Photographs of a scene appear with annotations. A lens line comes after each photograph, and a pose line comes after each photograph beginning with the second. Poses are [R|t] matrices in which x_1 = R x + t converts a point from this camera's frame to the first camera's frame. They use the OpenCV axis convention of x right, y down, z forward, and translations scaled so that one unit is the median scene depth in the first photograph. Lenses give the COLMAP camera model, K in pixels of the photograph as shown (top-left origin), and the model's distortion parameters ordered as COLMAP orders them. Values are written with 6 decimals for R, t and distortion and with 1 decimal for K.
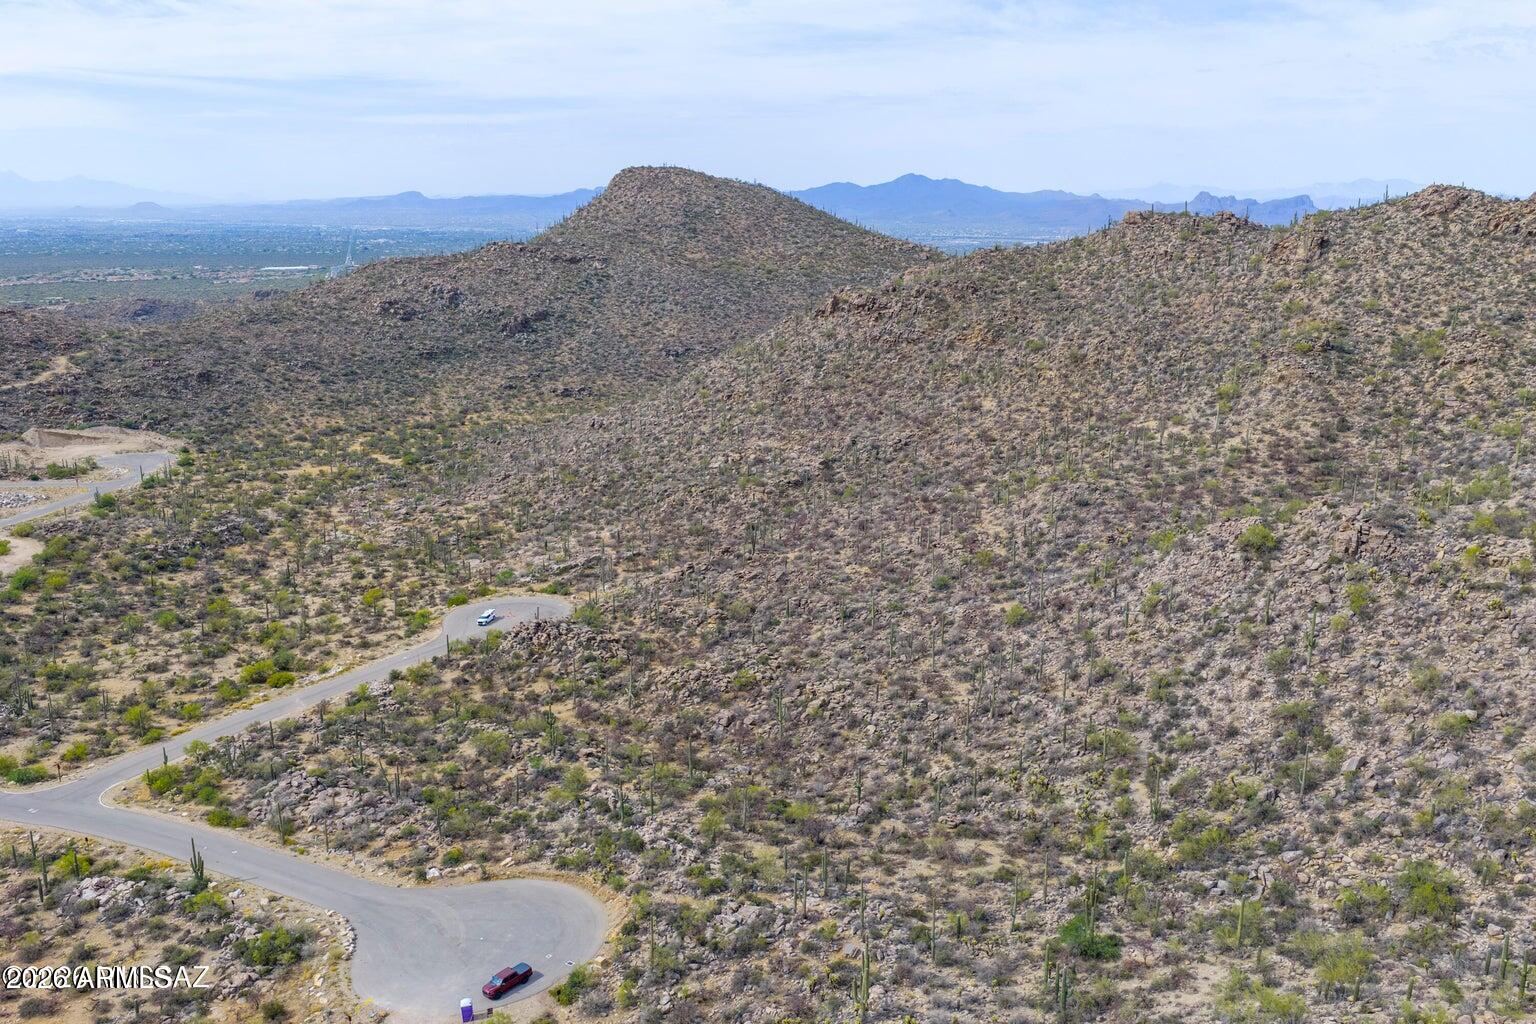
lens RADIAL K [[1270.5, 0, 769.4], [0, 1270.5, 513.7], [0, 0, 1]] dist [0.020879, -0.035558]
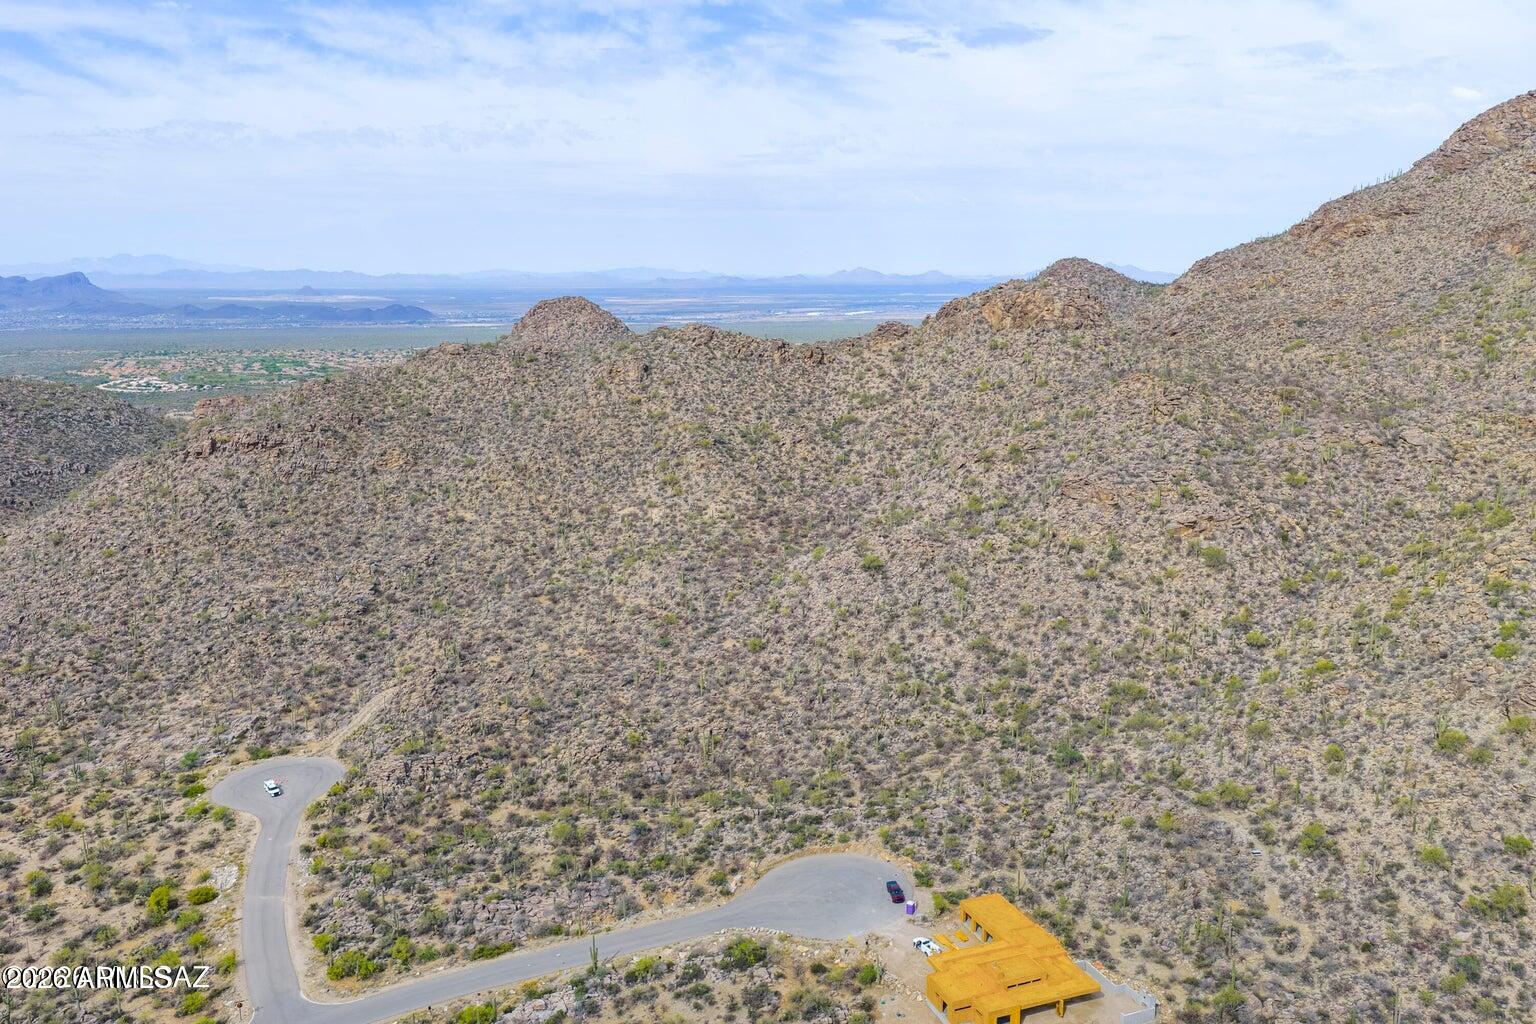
lens RADIAL K [[1270.5, 0, 771.1], [0, 1270.5, 509.2], [0, 0, 1]] dist [0.020879, -0.035558]
pose [[0.630312, -0.146222, 0.762447, -0.786591], [0.191468, 0.981045, 0.029859, -0.101267], [-0.752361, 0.127164, 0.646361, 0.006524]]
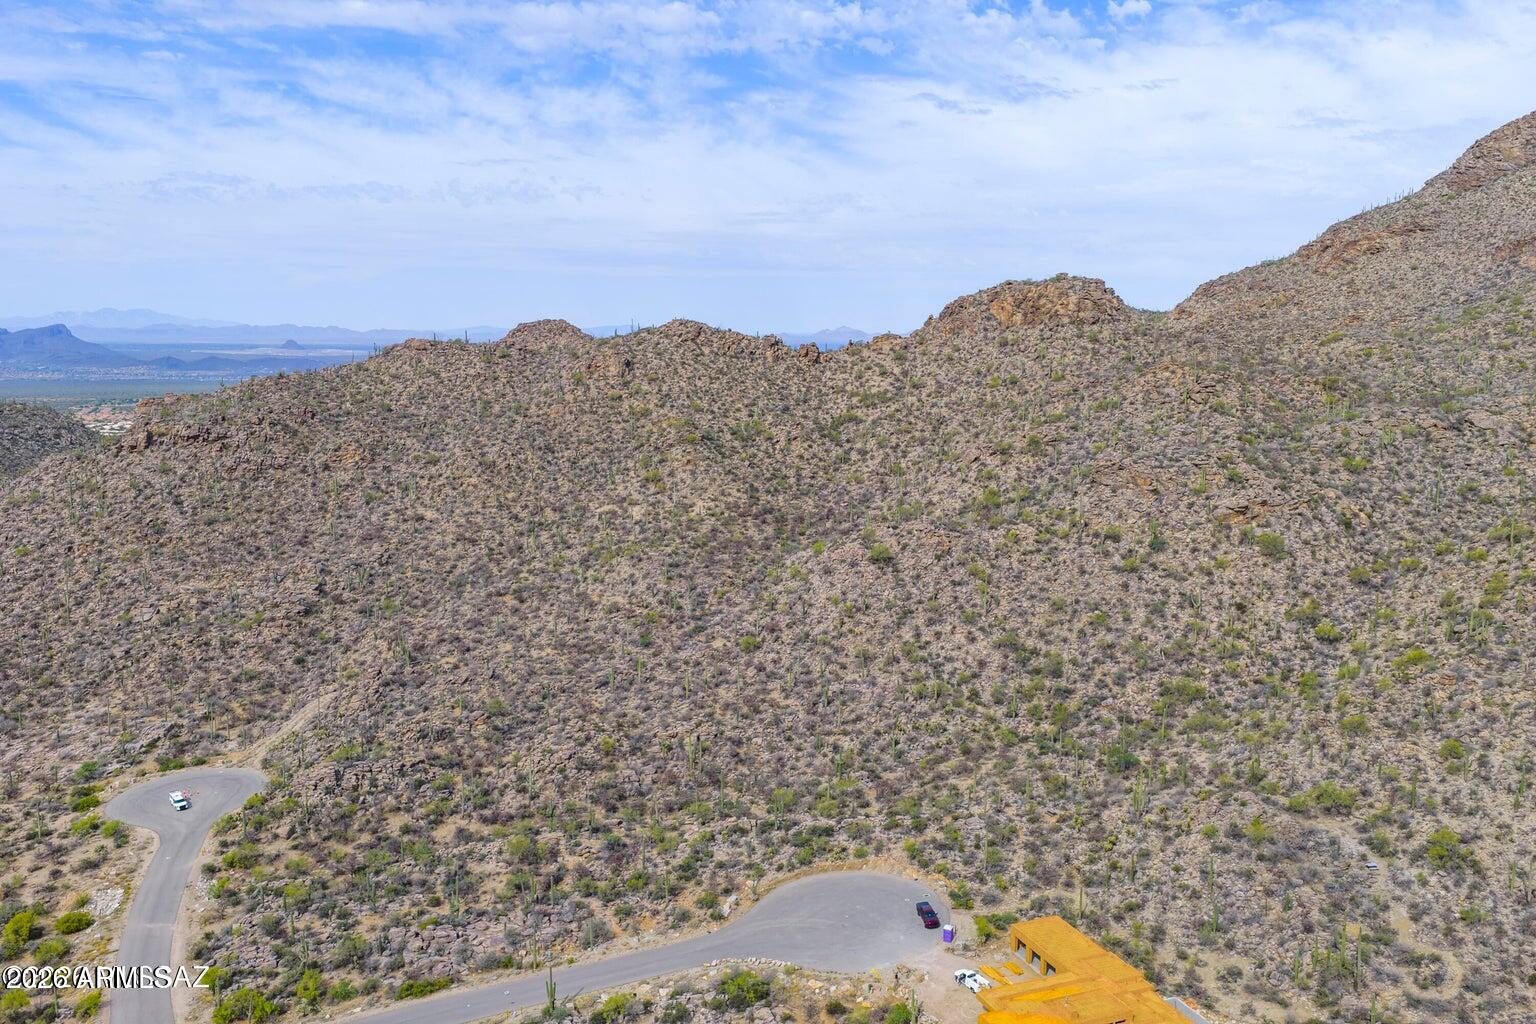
lens RADIAL K [[1270.5, 0, 771.8], [0, 1270.5, 510.5], [0, 0, 1]] dist [0.020879, -0.035558]
pose [[0.620222, -0.109199, 0.776789, -0.683336], [0.186587, 0.982378, -0.010879, -0.030372], [-0.761912, 0.151686, 0.629667, 0.127058]]
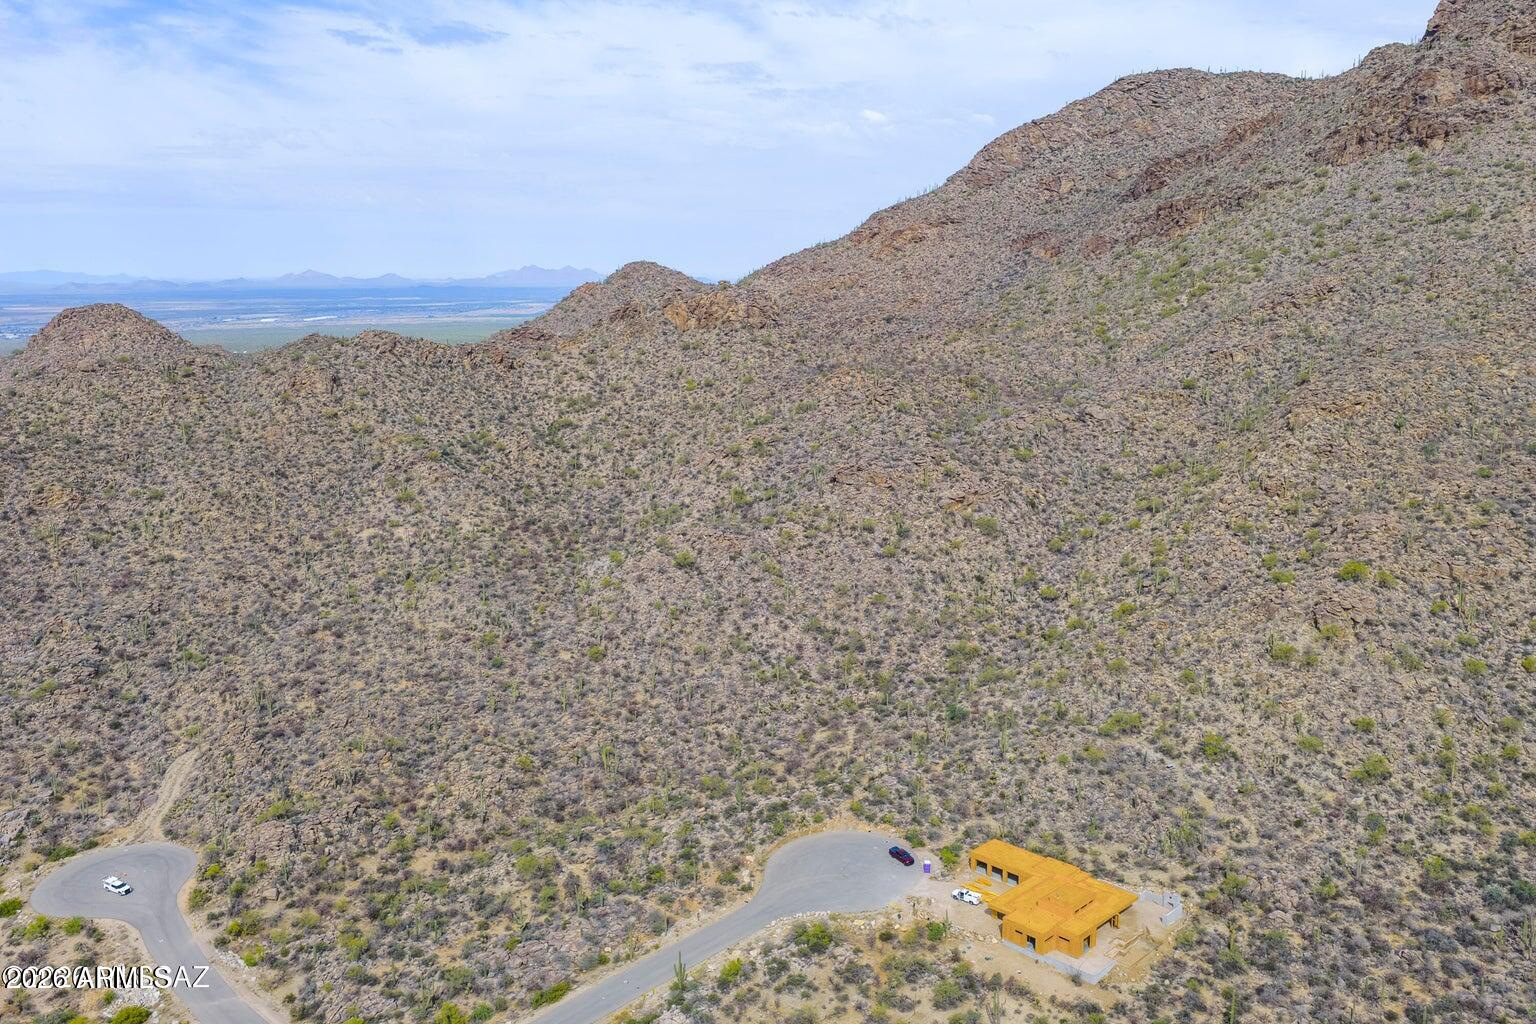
lens RADIAL K [[1270.5, 0, 771.7], [0, 1270.5, 510.6], [0, 0, 1]] dist [0.020879, -0.035558]
pose [[0.265412, -0.181039, 0.946985, -0.963400], [0.238773, 0.963957, 0.117362, -0.175427], [-0.934100, 0.194966, 0.299073, 0.300033]]
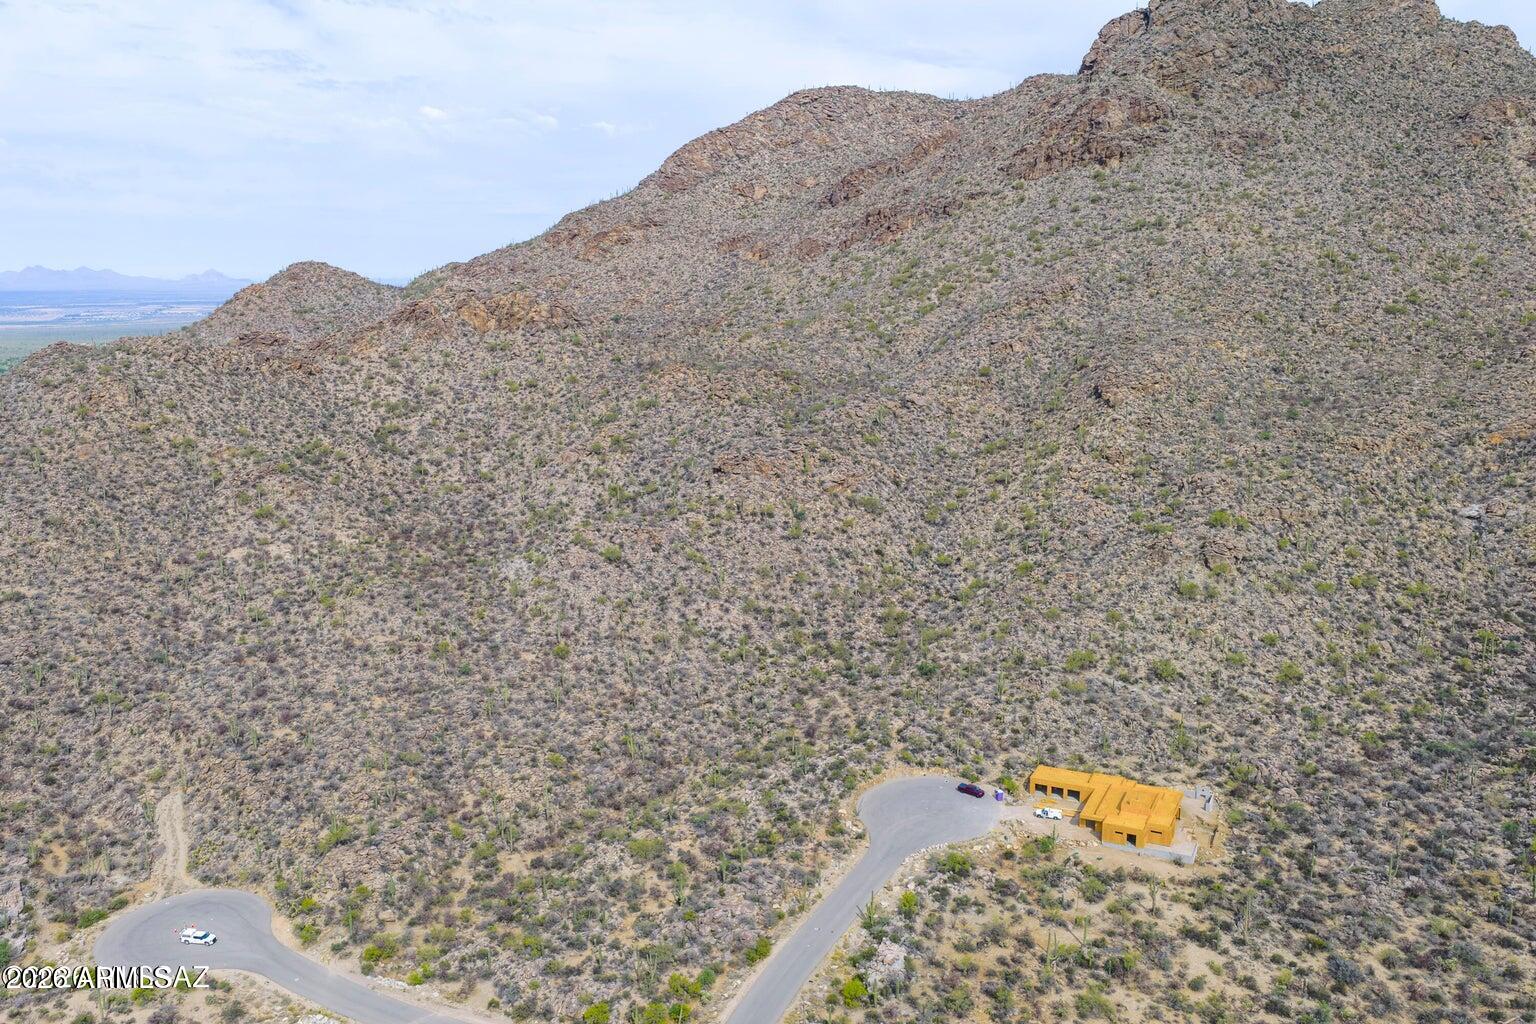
lens RADIAL K [[1270.5, 0, 771.0], [0, 1270.5, 512.4], [0, 0, 1]] dist [0.020879, -0.035558]
pose [[-0.065596, -0.187393, 0.980092, -1.074407], [0.246739, 0.948660, 0.197897, -0.264193], [-0.966859, 0.254808, -0.015991, 0.653410]]
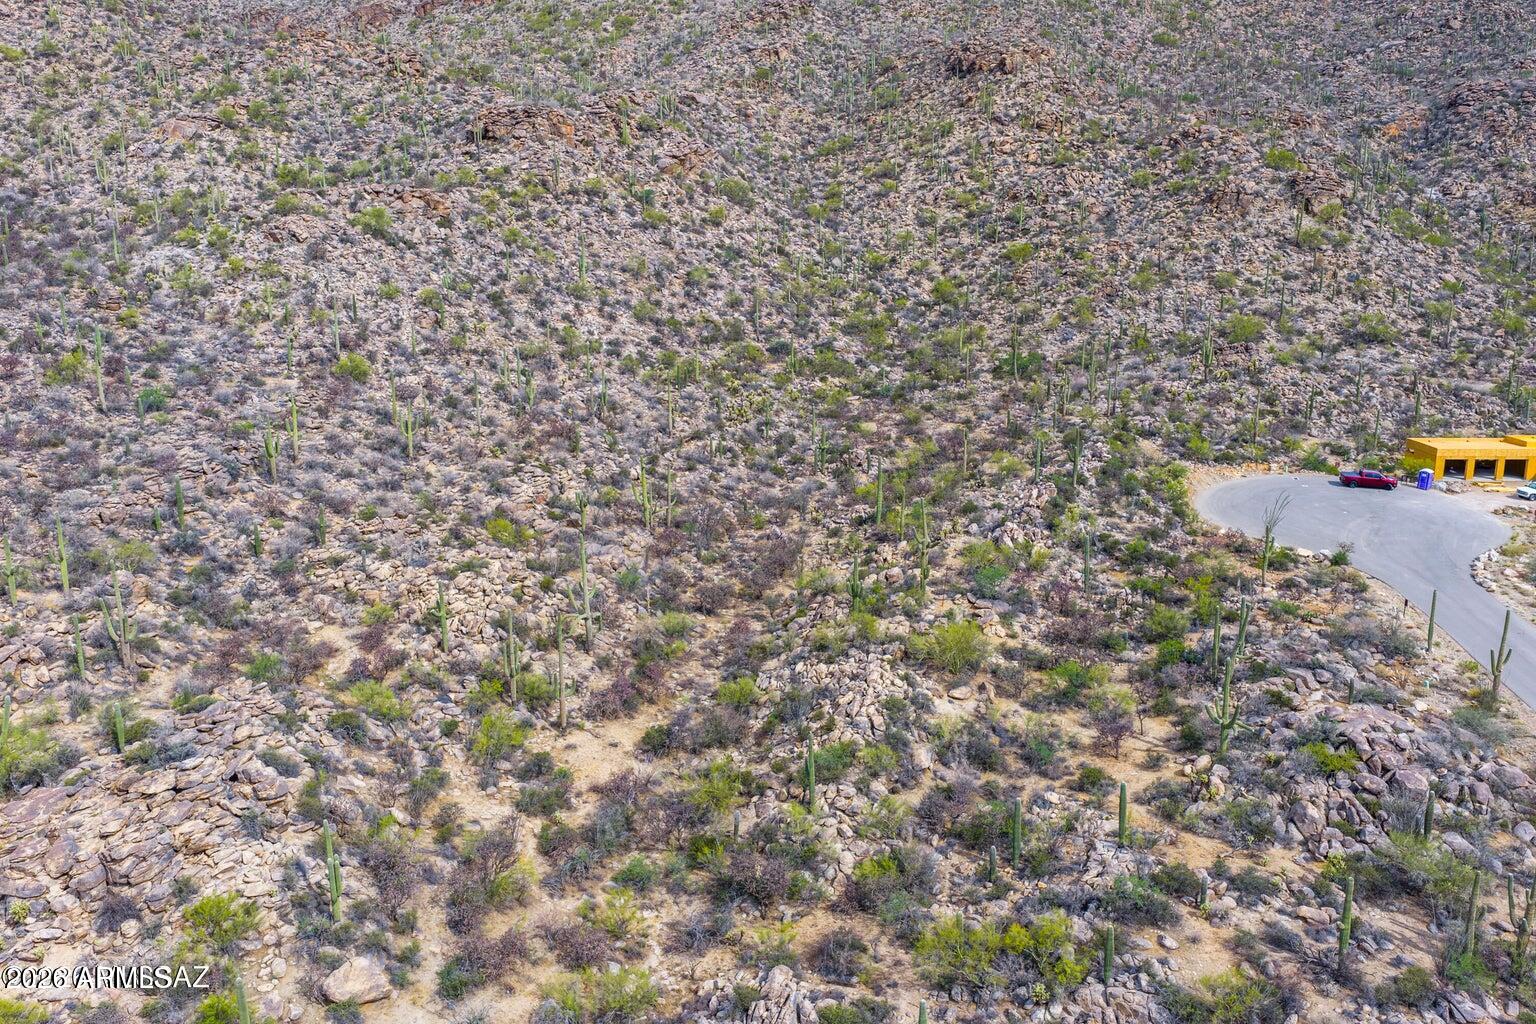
lens RADIAL K [[1270.5, 0, 771.4], [0, 1270.5, 514.3], [0, 0, 1]] dist [0.020879, -0.035558]
pose [[-0.485202, -0.193093, 0.852816, -0.448895], [0.216241, 0.918521, 0.330998, -0.022511], [-0.847242, 0.345015, -0.403913, 0.972431]]
